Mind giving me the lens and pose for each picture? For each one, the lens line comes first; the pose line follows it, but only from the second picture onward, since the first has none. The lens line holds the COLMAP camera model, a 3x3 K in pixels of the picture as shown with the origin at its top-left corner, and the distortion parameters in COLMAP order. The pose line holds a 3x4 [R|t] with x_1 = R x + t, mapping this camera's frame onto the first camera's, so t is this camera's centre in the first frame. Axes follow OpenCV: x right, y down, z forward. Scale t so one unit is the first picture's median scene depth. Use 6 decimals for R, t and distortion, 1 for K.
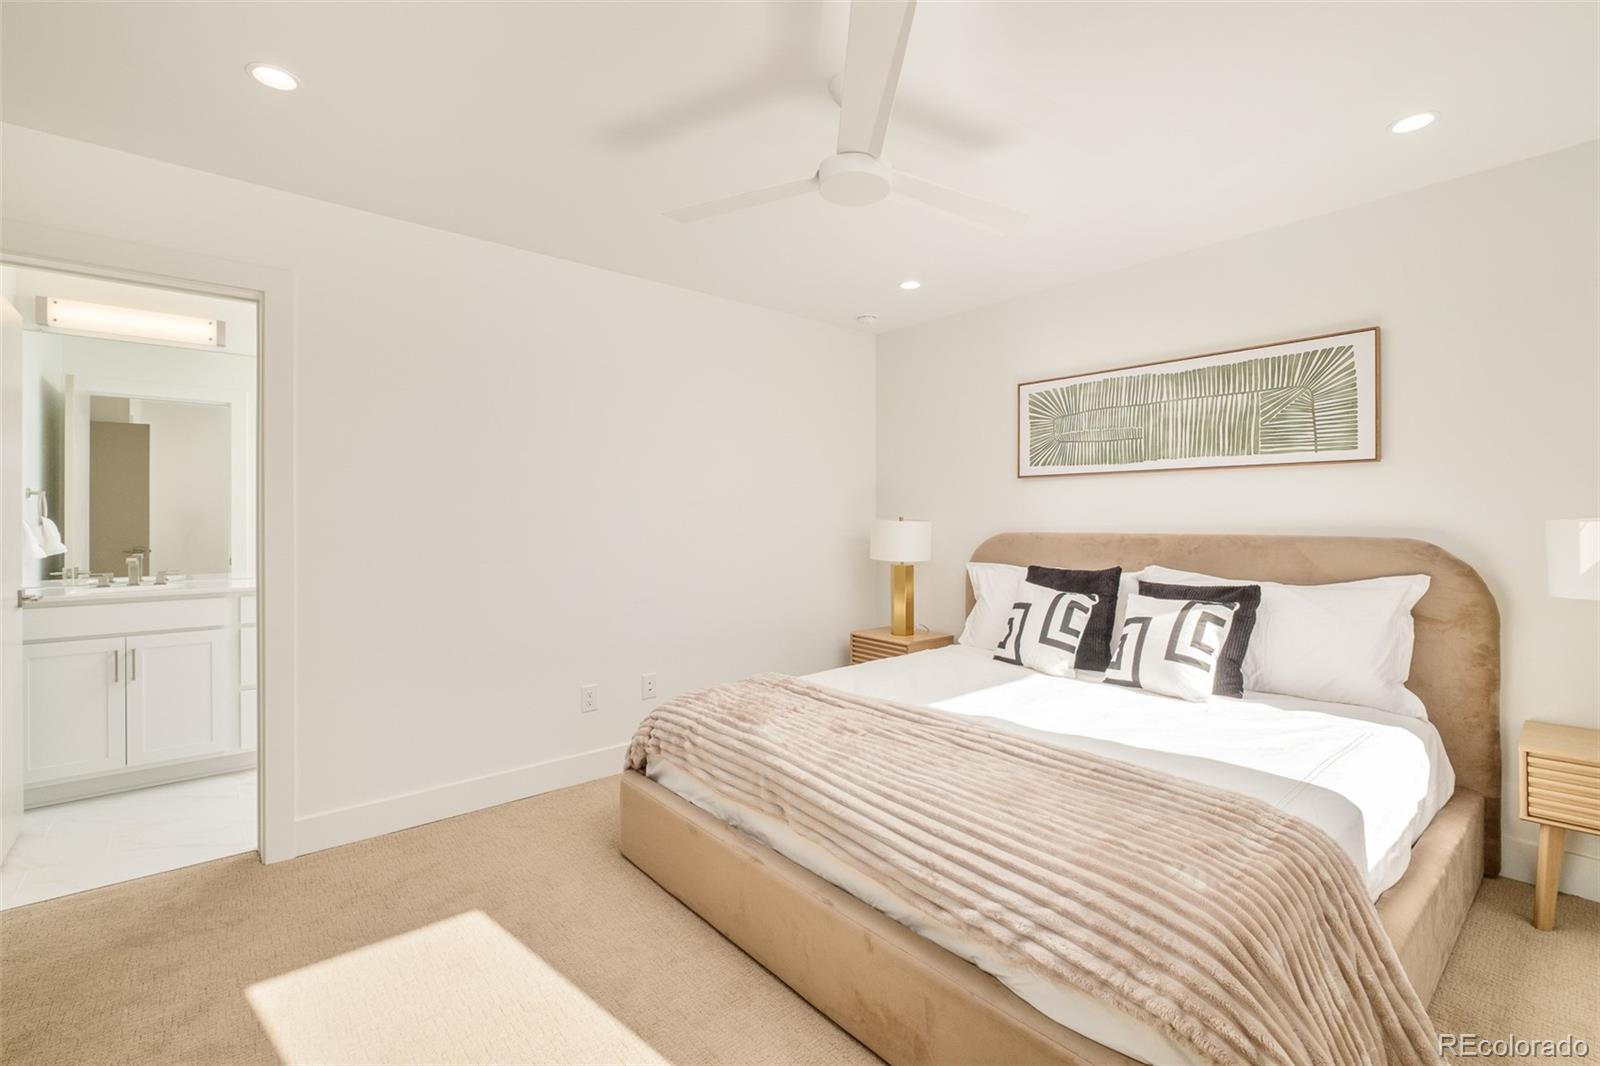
lens RADIAL K [[705.1, 0, 802.6], [0, 705.1, 517.9], [0, 0, 1]] dist [-0.000824, 0.000021]
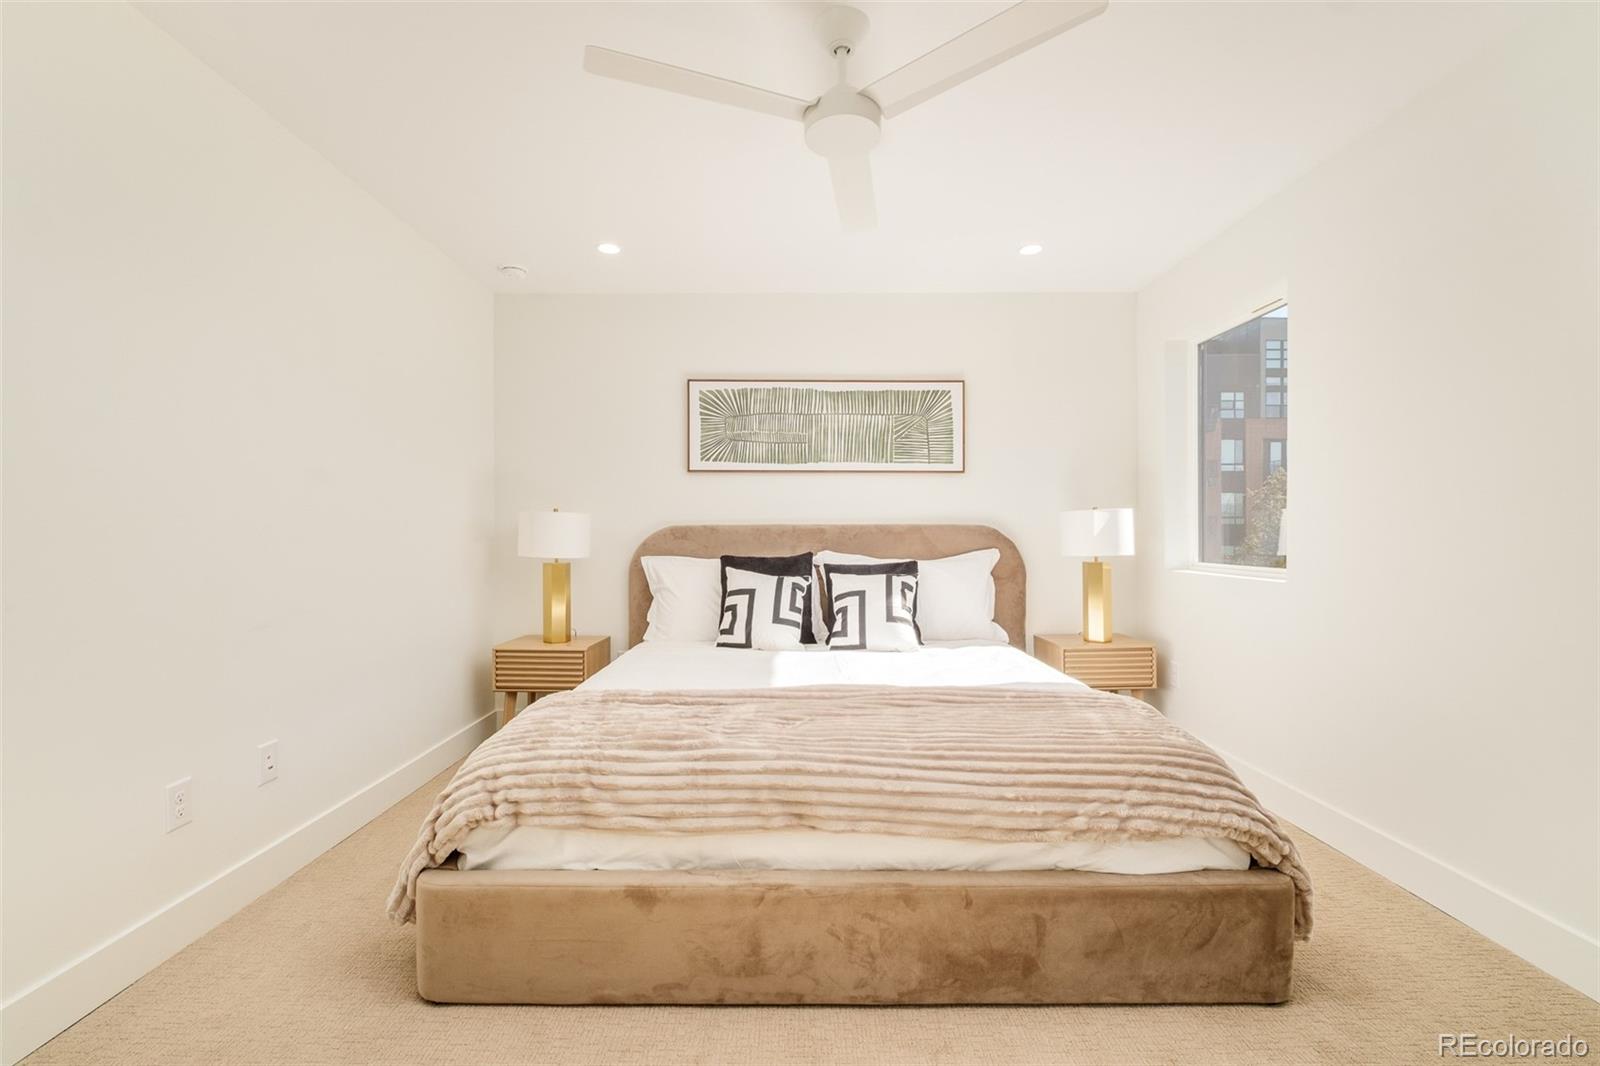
lens RADIAL K [[695.7, 0, 800.0], [0, 695.7, 533.0], [0, 0, 1]] dist [-0.002027, -0.000024]
pose [[0.651612, 0.001298, 0.758551, -0.441051], [-0.001694, 0.999999, -0.000255, 0.040191], [-0.758551, -0.001119, 0.651613, 0.282150]]
